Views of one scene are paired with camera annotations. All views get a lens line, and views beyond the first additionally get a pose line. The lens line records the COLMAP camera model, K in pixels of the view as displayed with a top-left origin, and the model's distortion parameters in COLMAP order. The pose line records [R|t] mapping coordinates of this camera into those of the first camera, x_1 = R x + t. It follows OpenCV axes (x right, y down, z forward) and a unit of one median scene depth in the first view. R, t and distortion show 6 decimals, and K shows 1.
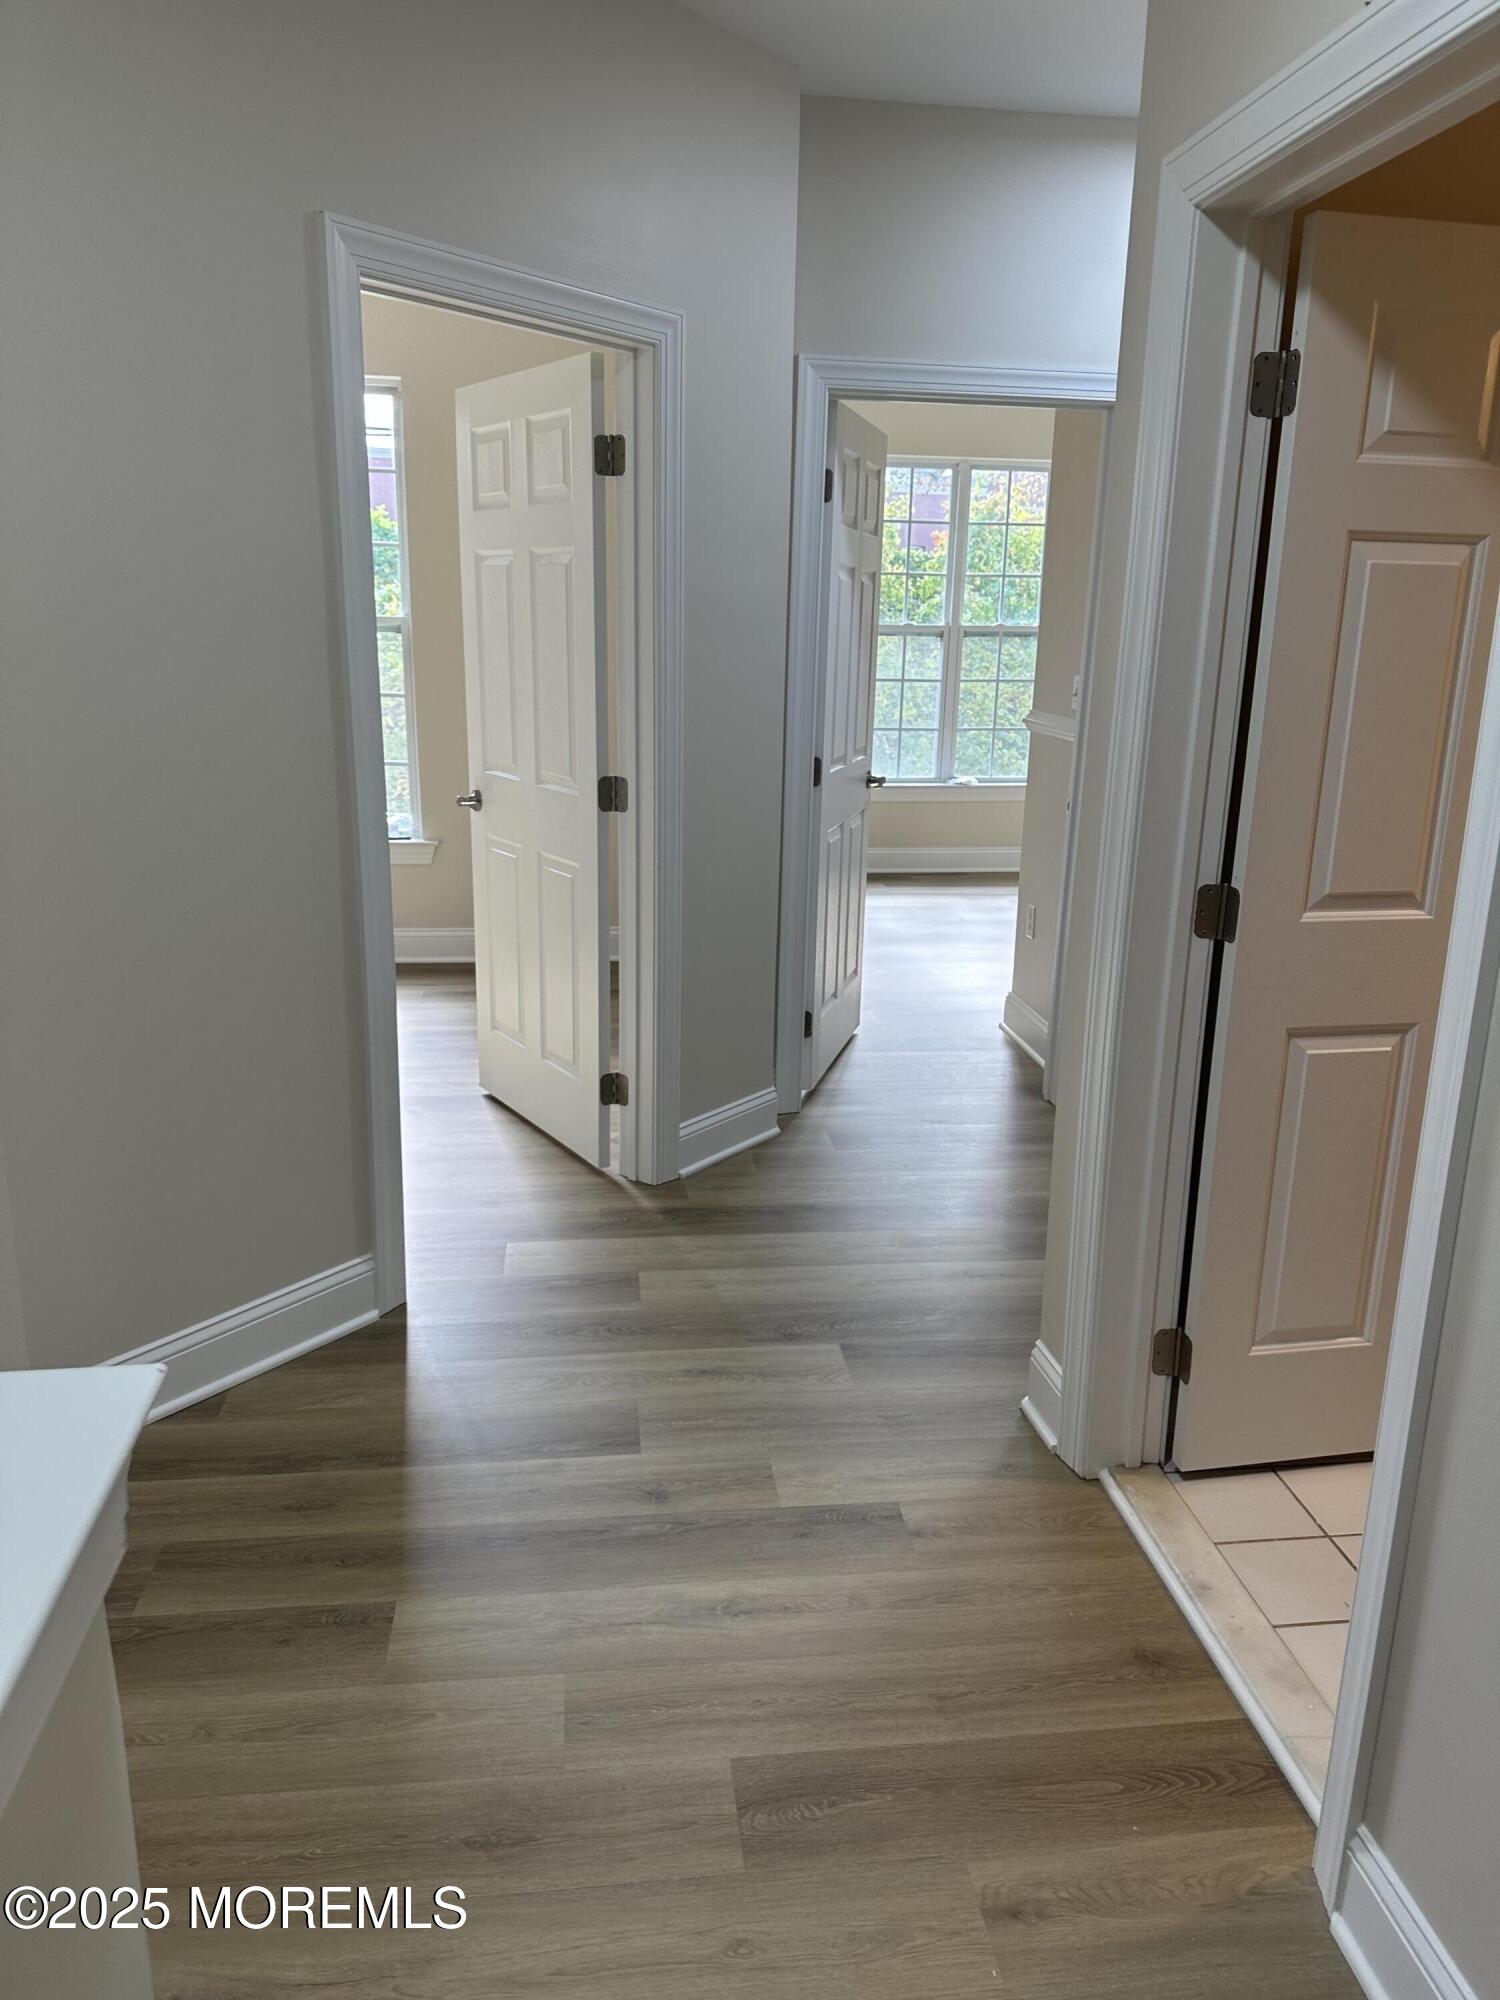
lens RADIAL K [[1427.9, 0, 751.9], [0, 1427.9, 1002.2], [0, 0, 1]] dist [0.006910, -0.008804]
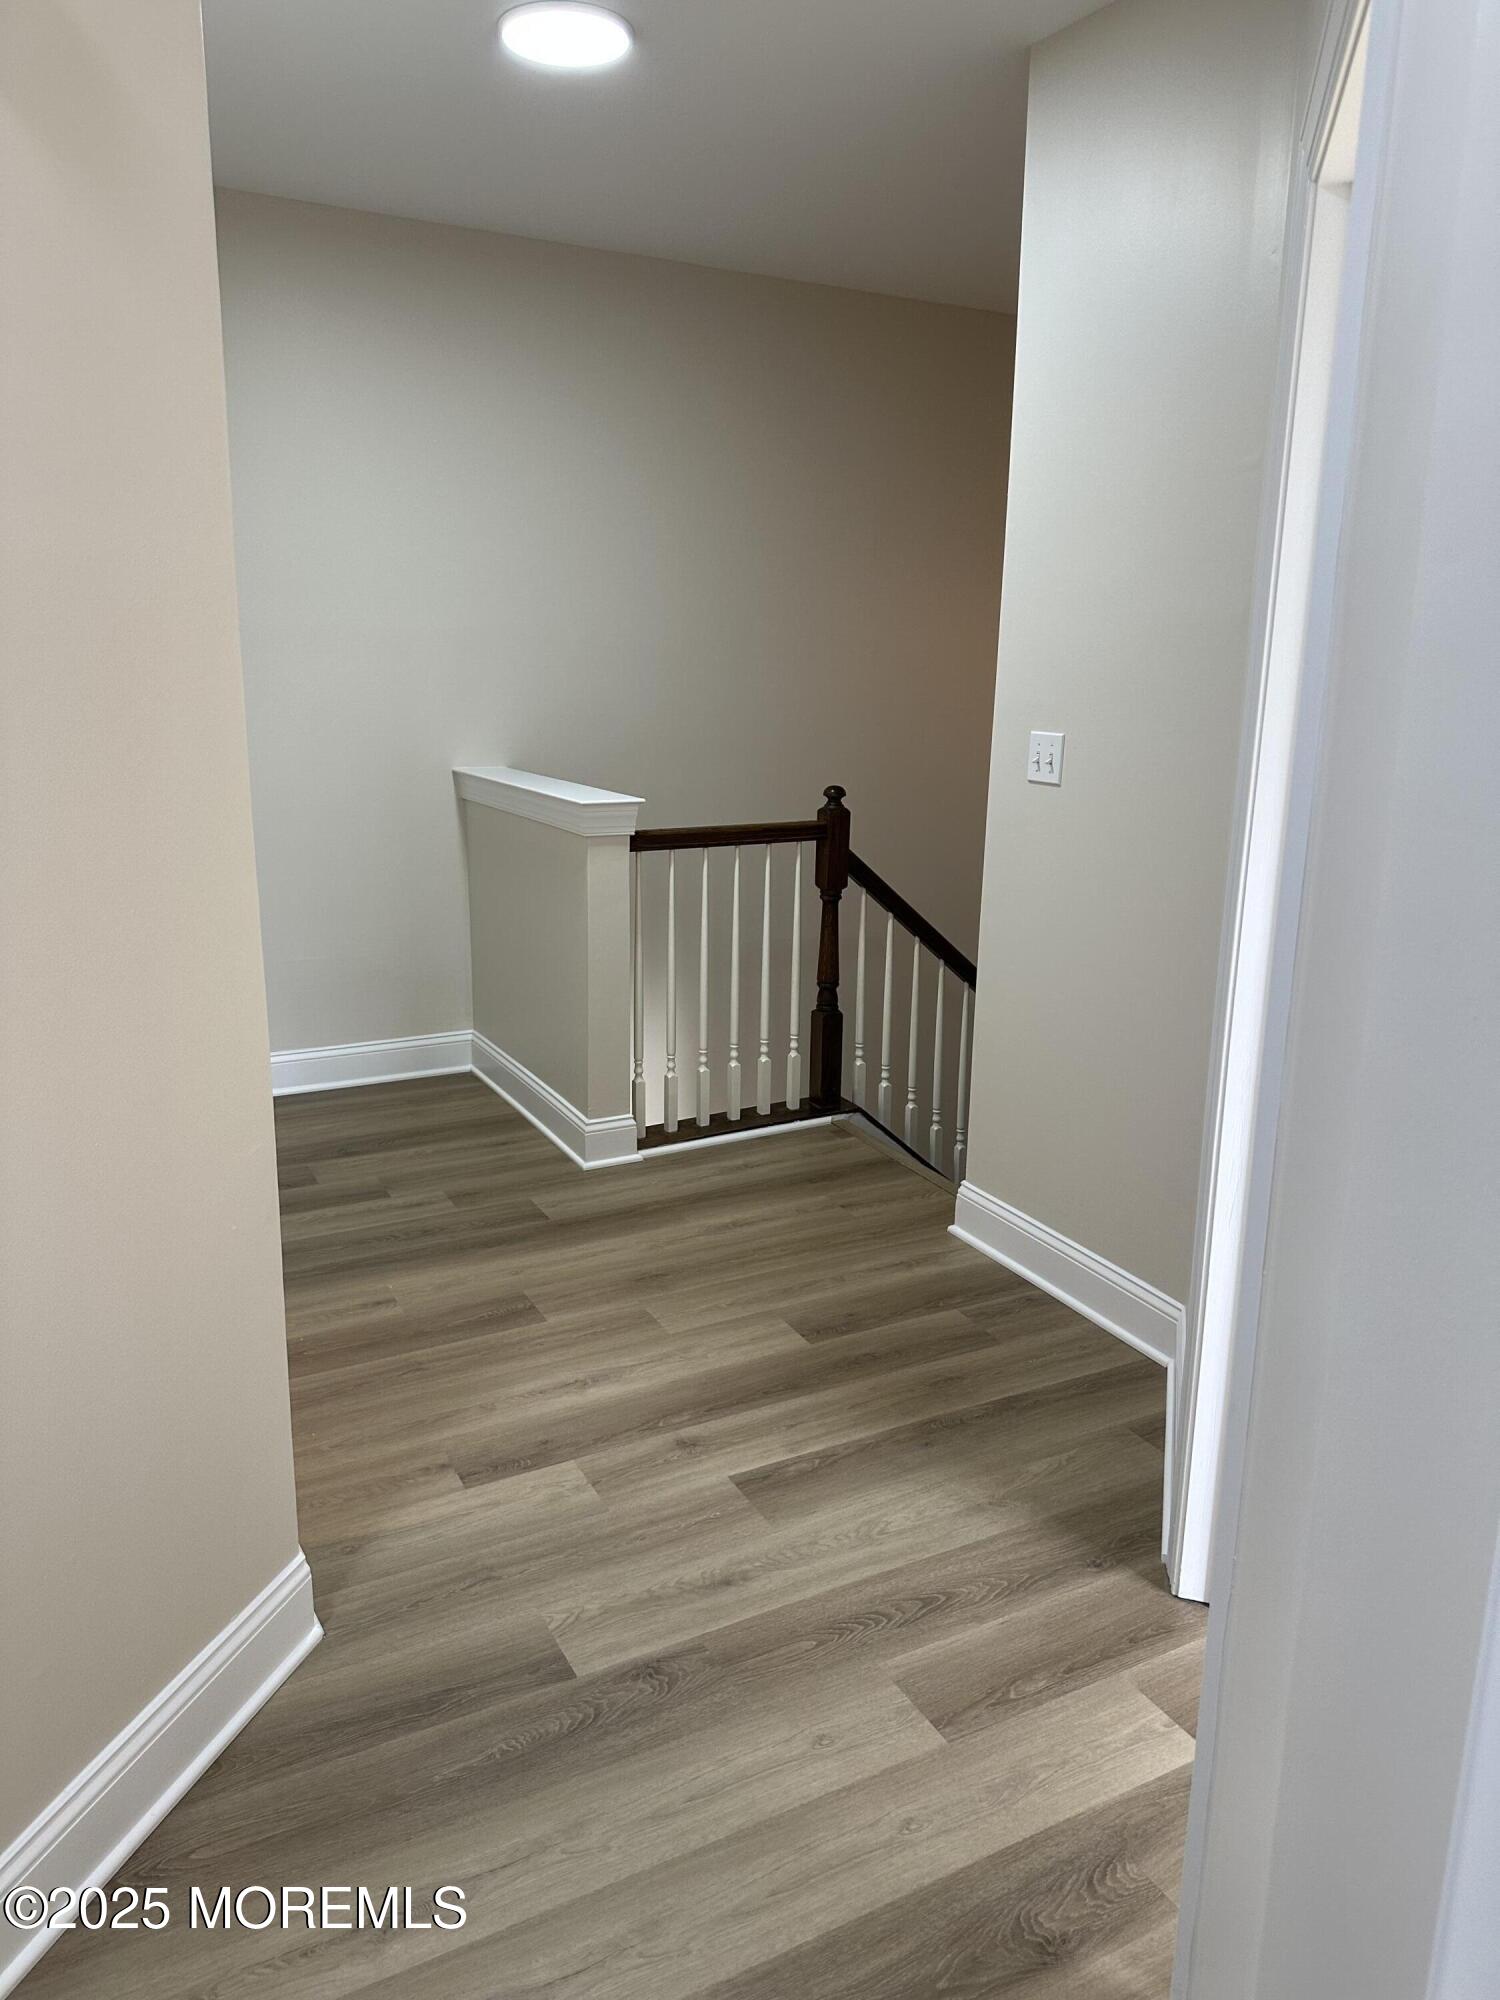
lens RADIAL K [[1427.9, 0, 752.7], [0, 1427.9, 998.6], [0, 0, 1]] dist [0.006910, -0.008804]
pose [[-0.934990, 0.038408, -0.352590, 0.262001], [-0.133752, 0.882539, 0.450817, -0.462037], [0.328489, 0.468669, -0.820027, 1.772824]]
